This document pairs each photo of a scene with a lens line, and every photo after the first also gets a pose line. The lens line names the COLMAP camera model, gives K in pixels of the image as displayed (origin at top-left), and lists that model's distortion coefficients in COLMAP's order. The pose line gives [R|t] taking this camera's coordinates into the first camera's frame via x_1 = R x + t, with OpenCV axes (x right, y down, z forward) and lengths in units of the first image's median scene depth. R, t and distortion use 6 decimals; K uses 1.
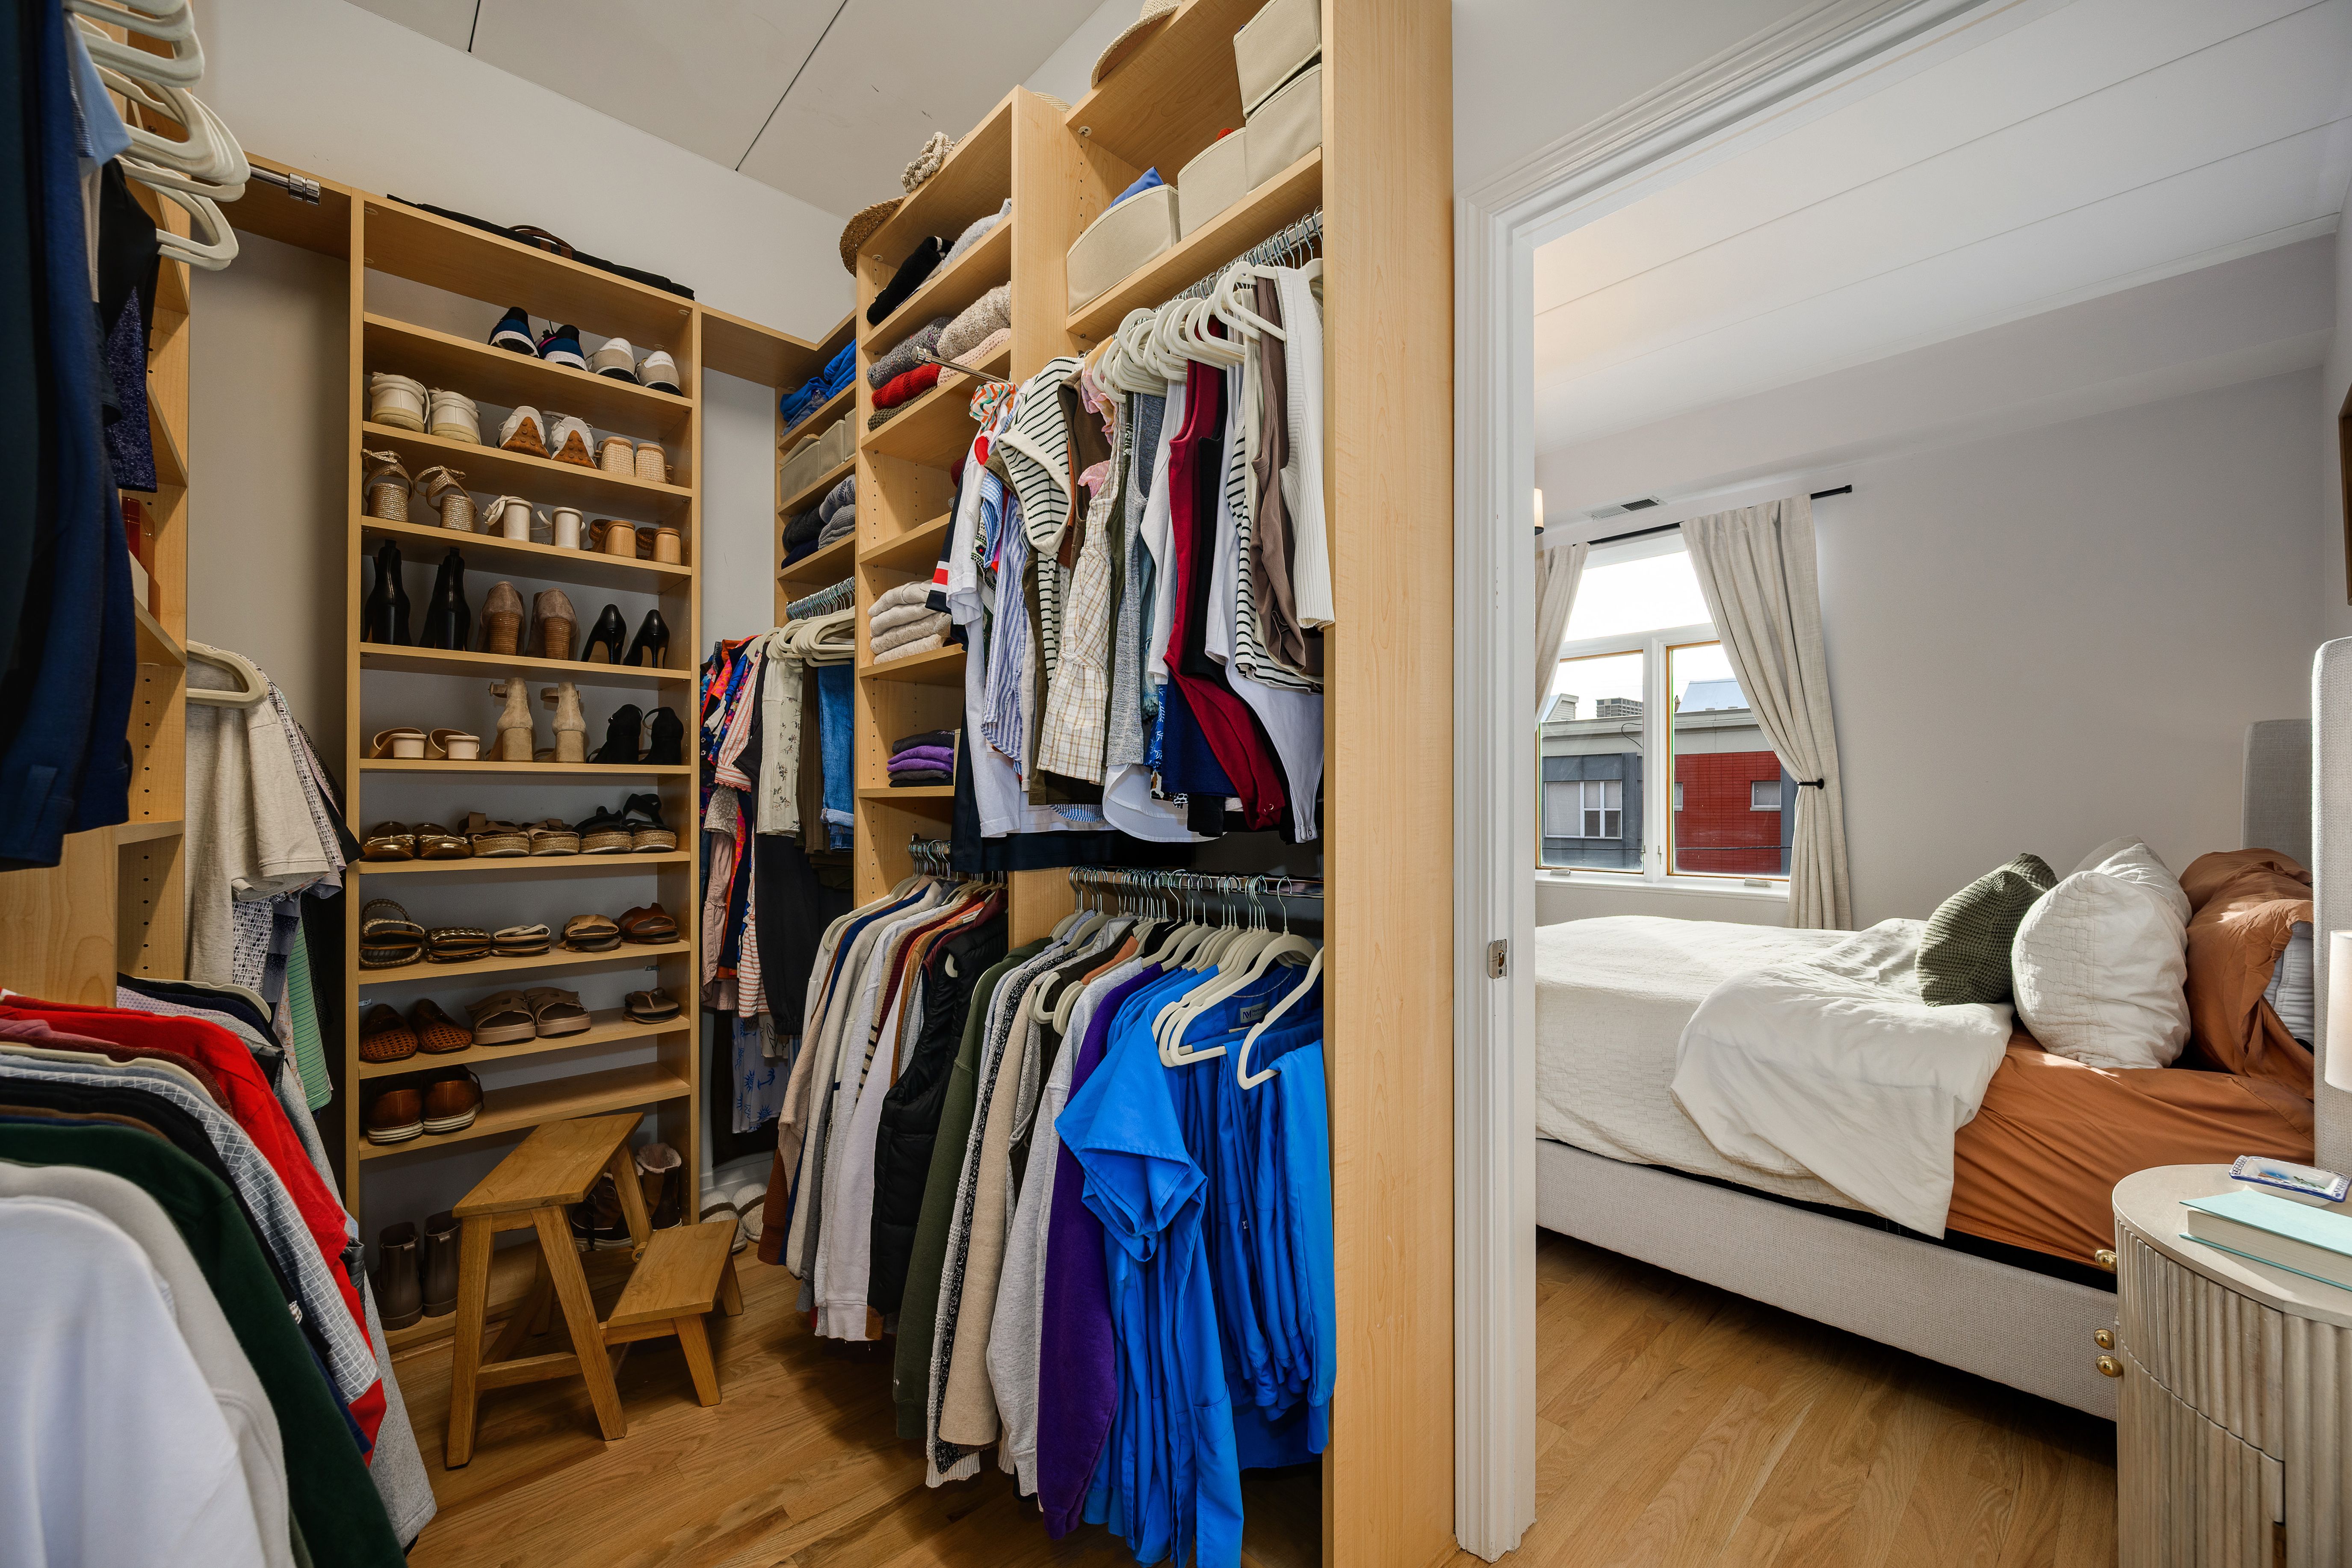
lens RADIAL K [[916.7, 0, 1159.6], [0, 916.7, 796.2], [0, 0, 1]] dist [0.000887, 0.000007]
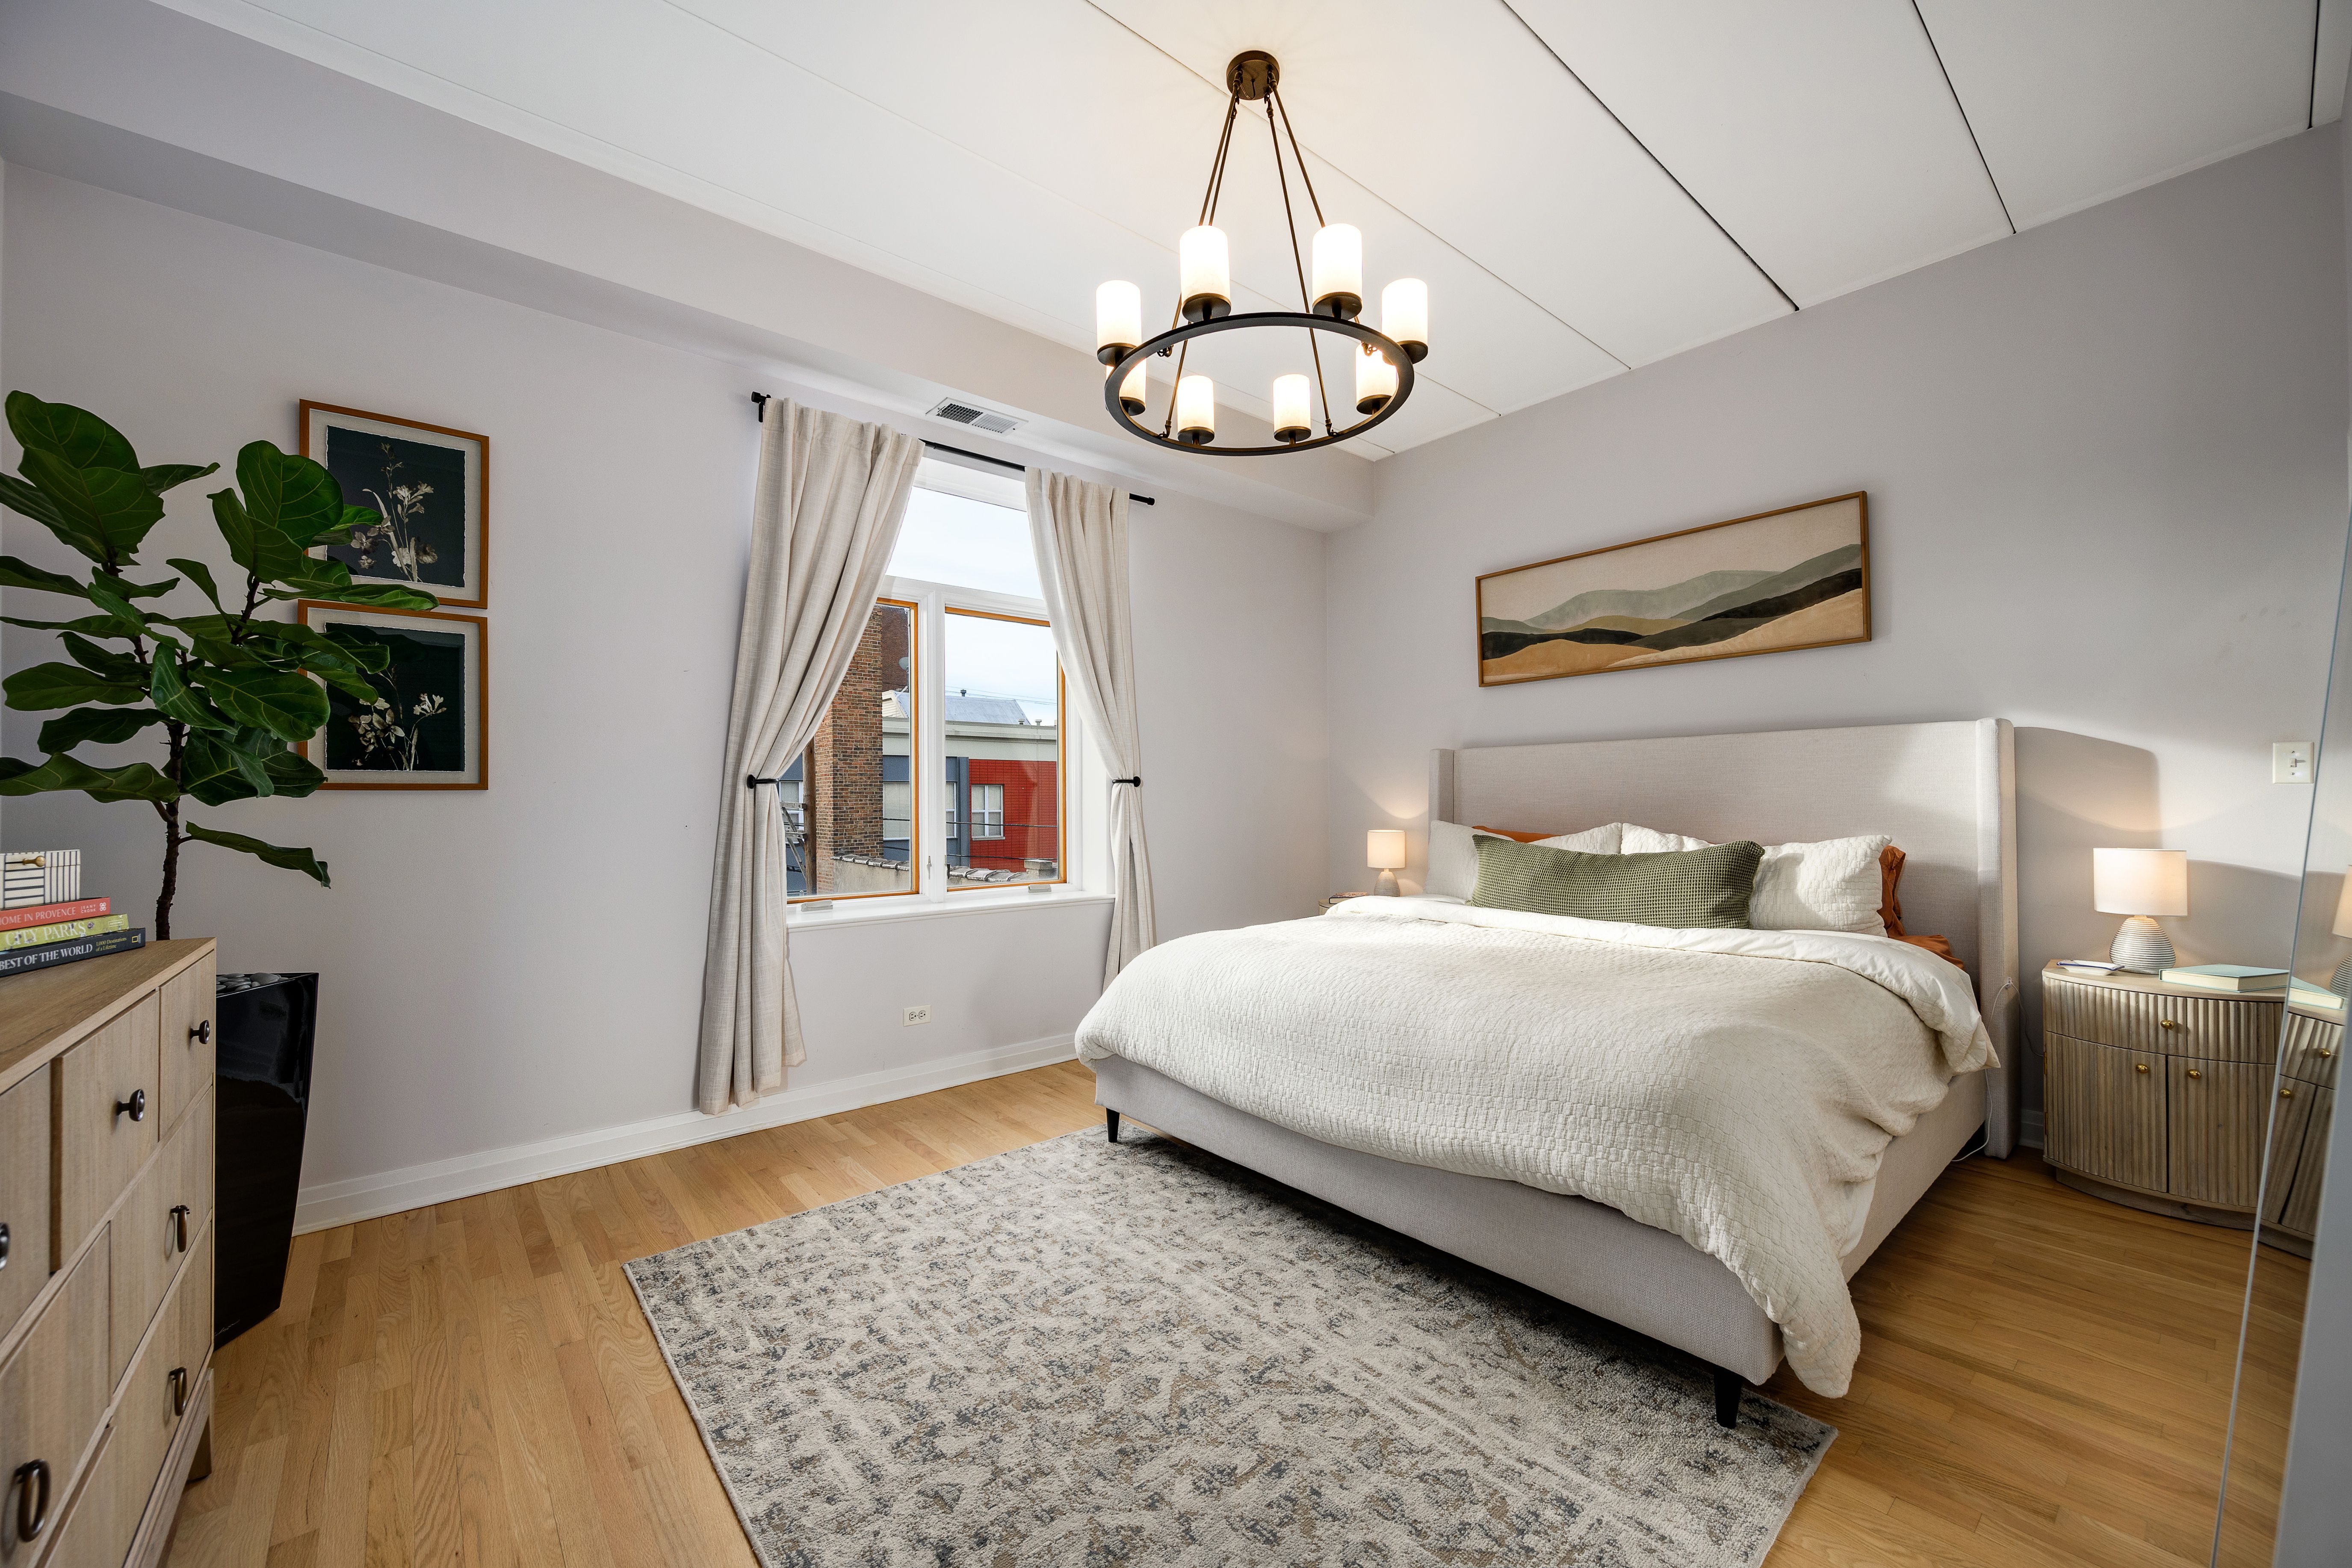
lens RADIAL K [[960.6, 0, 1178.0], [0, 960.6, 792.5], [0, 0, 1]] dist [0.000115, -0.000110]
pose [[0.039893, -0.001204, 0.999203, -0.341921], [-0.005893, 0.999982, 0.001440, -0.003227], [-0.999187, -0.005946, 0.039885, 0.904755]]
